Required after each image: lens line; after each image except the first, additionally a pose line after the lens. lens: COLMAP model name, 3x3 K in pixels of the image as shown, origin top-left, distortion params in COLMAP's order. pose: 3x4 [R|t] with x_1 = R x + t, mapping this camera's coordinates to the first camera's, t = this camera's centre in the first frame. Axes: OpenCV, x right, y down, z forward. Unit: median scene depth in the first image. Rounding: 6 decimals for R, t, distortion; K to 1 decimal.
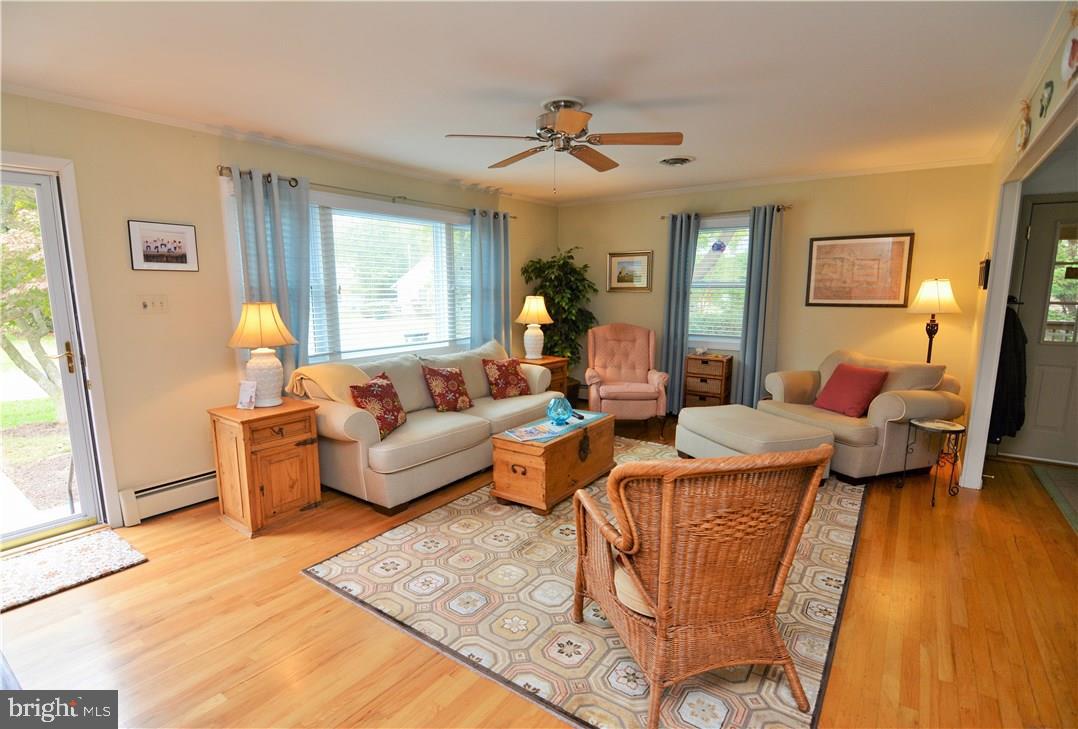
lens RADIAL K [[527.5, 0, 539.0], [0, 527.5, 364.5], [0, 0, 1]] dist [-0.001365, -0.000364]
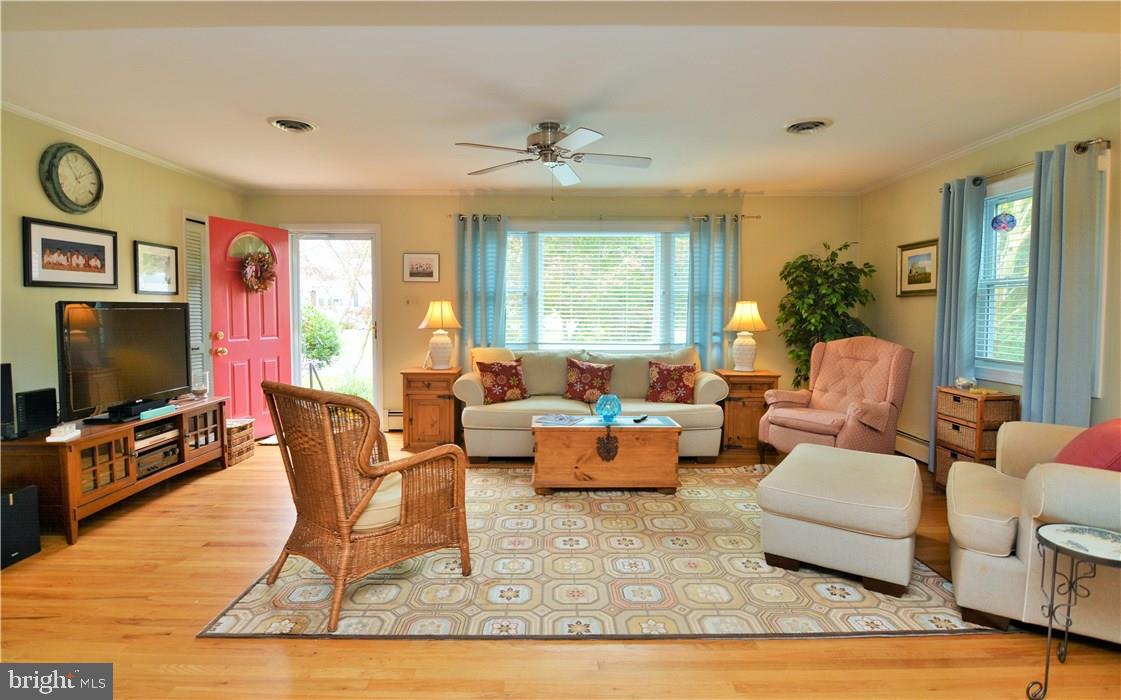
lens RADIAL K [[558.6, 0, 560.8], [0, 558.6, 327.9], [0, 0, 1]] dist [-0.002796, -0.000617]
pose [[0.599741, 0.030063, -0.799629, 0.644149], [-0.117990, 0.991693, -0.051211, 0.001728], [0.791447, 0.125062, 0.598307, 0.214811]]
